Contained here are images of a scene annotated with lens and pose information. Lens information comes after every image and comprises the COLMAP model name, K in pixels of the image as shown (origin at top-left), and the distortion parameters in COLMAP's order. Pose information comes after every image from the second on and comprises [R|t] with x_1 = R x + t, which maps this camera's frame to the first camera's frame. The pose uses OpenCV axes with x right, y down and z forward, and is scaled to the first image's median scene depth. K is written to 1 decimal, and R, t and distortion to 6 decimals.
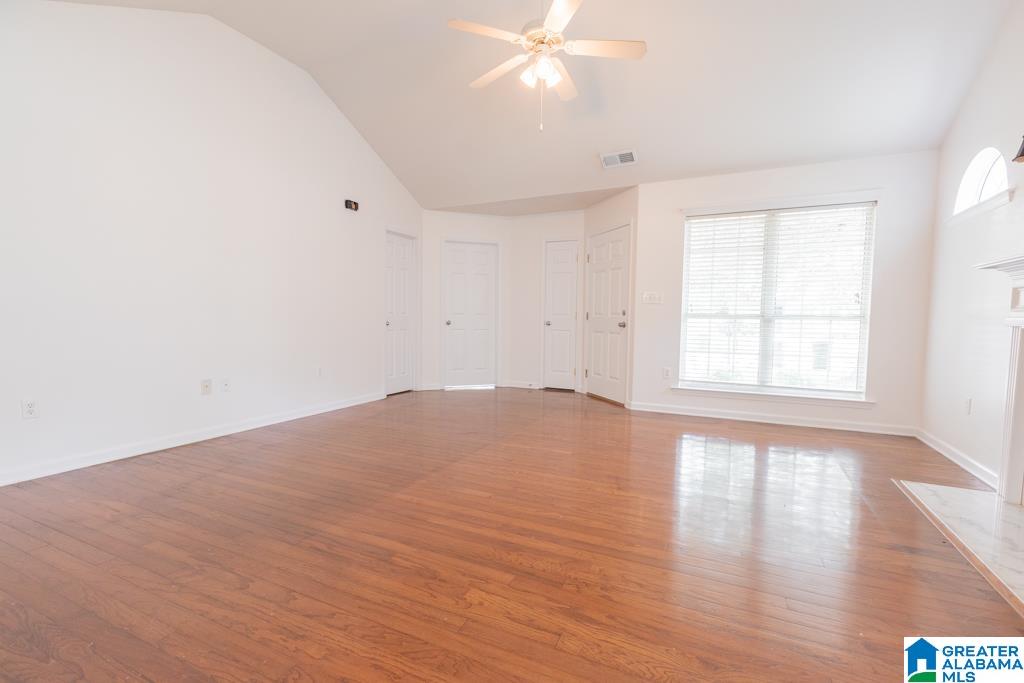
lens RADIAL K [[462.5, 0, 516.0], [0, 462.5, 341.1], [0, 0, 1]] dist [0.008207, -0.000014]
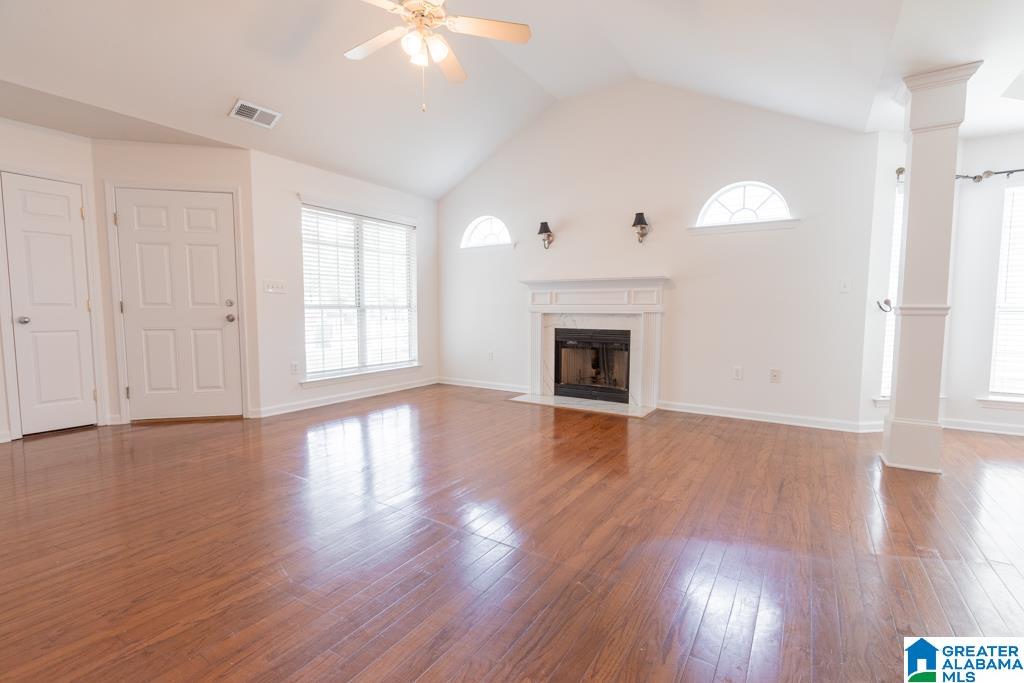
lens RADIAL K [[462.5, 0, 518.5], [0, 462.5, 348.9], [0, 0, 1]] dist [0.008207, -0.000014]
pose [[0.119282, -0.096364, 0.988173, -0.569752], [0.051857, 0.994525, 0.090724, -0.032949], [-0.991505, 0.040422, 0.123626, 0.460310]]
